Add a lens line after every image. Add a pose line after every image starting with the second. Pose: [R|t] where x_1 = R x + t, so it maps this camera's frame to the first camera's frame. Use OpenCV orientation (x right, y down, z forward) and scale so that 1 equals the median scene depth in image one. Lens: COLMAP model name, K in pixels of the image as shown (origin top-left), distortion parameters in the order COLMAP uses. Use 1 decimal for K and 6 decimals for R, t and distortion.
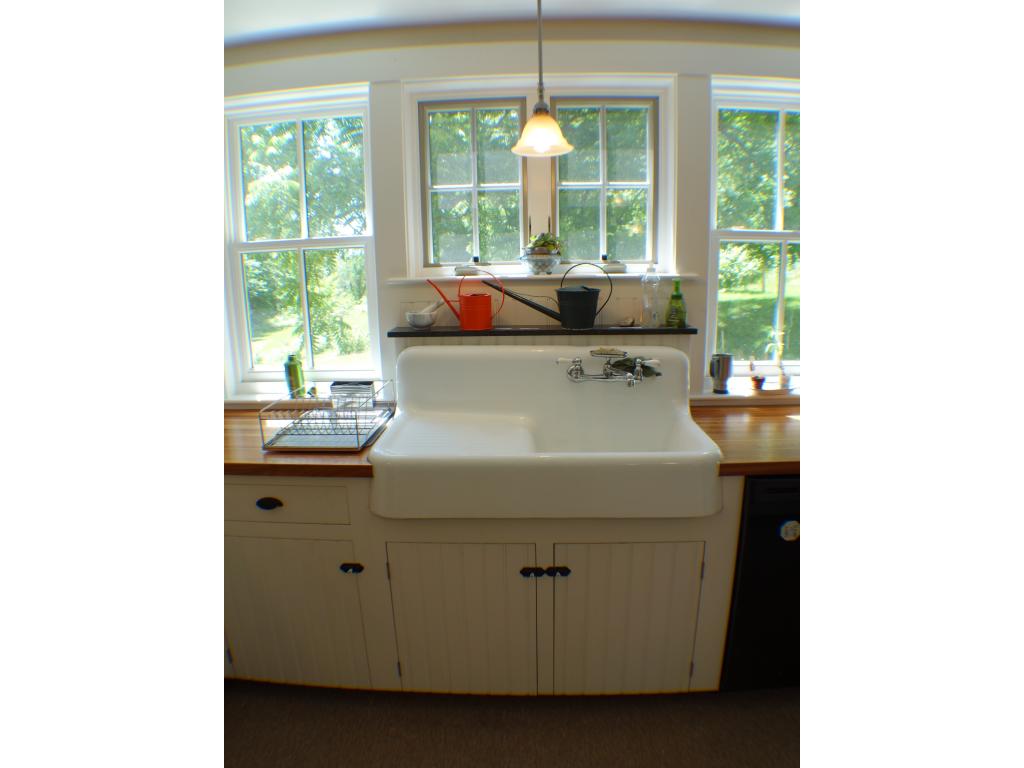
lens RADIAL K [[557.8, 0, 512.0], [0, 557.8, 384.0], [0, 0, 1]] dist [-0.147416, 0.000751]
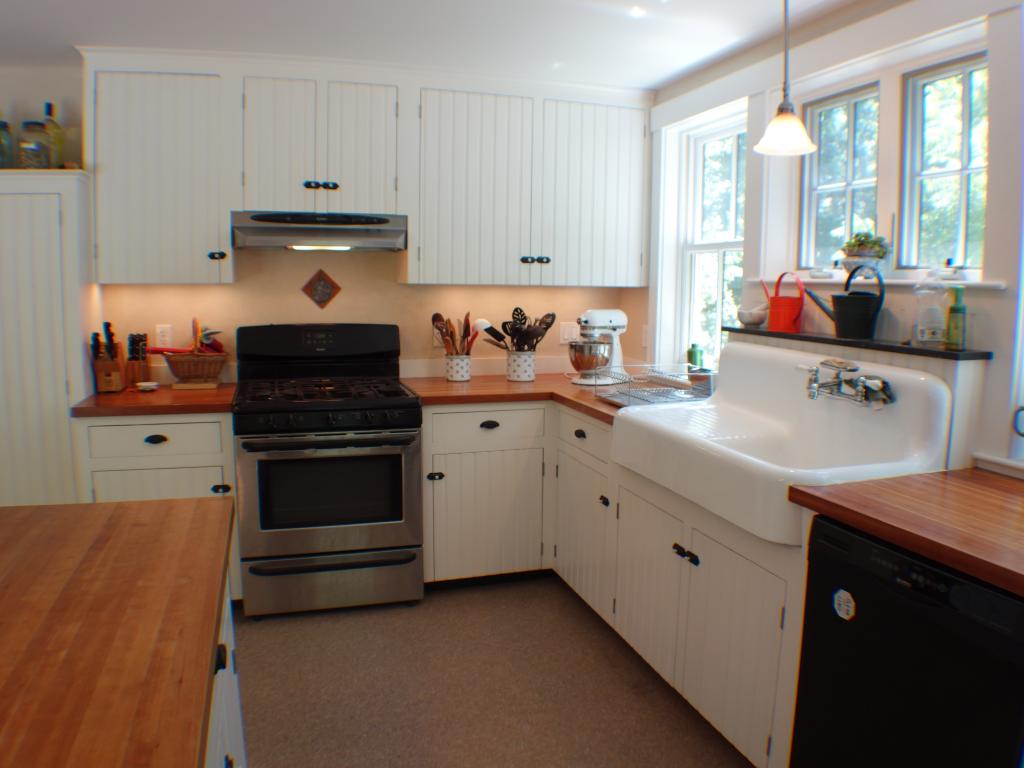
lens RADIAL K [[748.0, 0, 512.0], [0, 748.0, 384.0], [0, 0, 1]] dist [-0.147479, 0.014756]
pose [[0.342182, 0.145651, -0.928277, 0.985665], [-0.221049, 0.972665, 0.071133, 0.004283], [0.913263, 0.180854, 0.365024, 0.115514]]
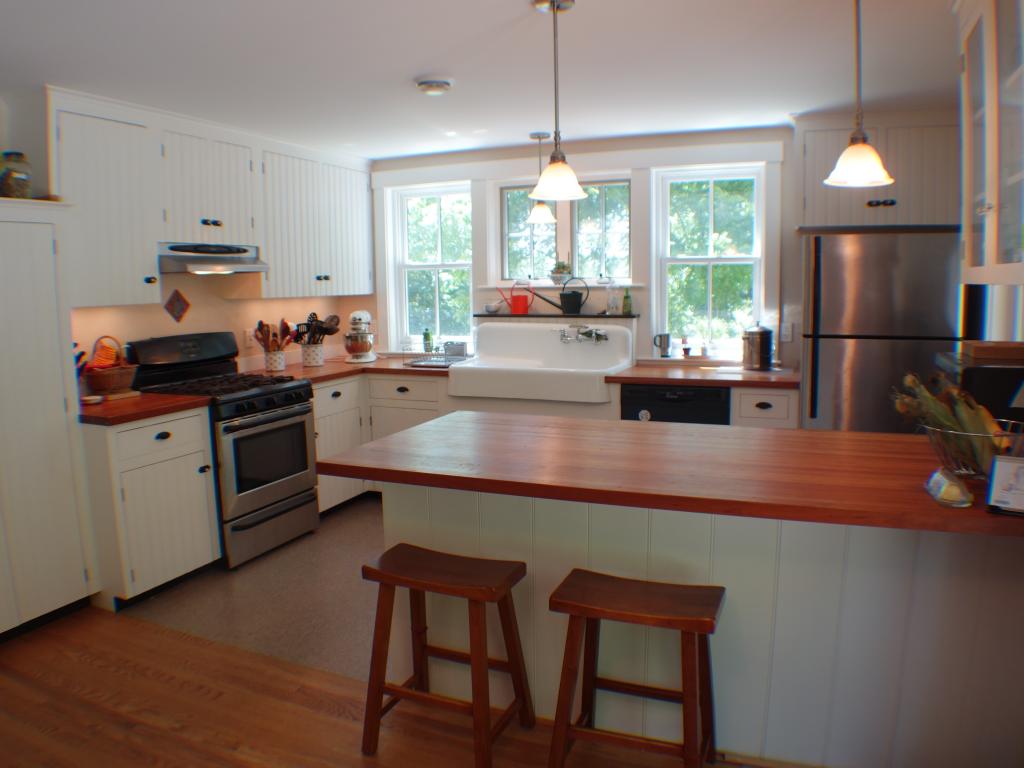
lens RADIAL K [[748.0, 0, 512.0], [0, 748.0, 384.0], [0, 0, 1]] dist [-0.147479, 0.014756]
pose [[0.935214, 0.049698, -0.350577, 0.788429], [-0.077538, 0.994814, -0.065819, 0.294206], [0.345488, 0.088738, 0.934218, -1.284008]]
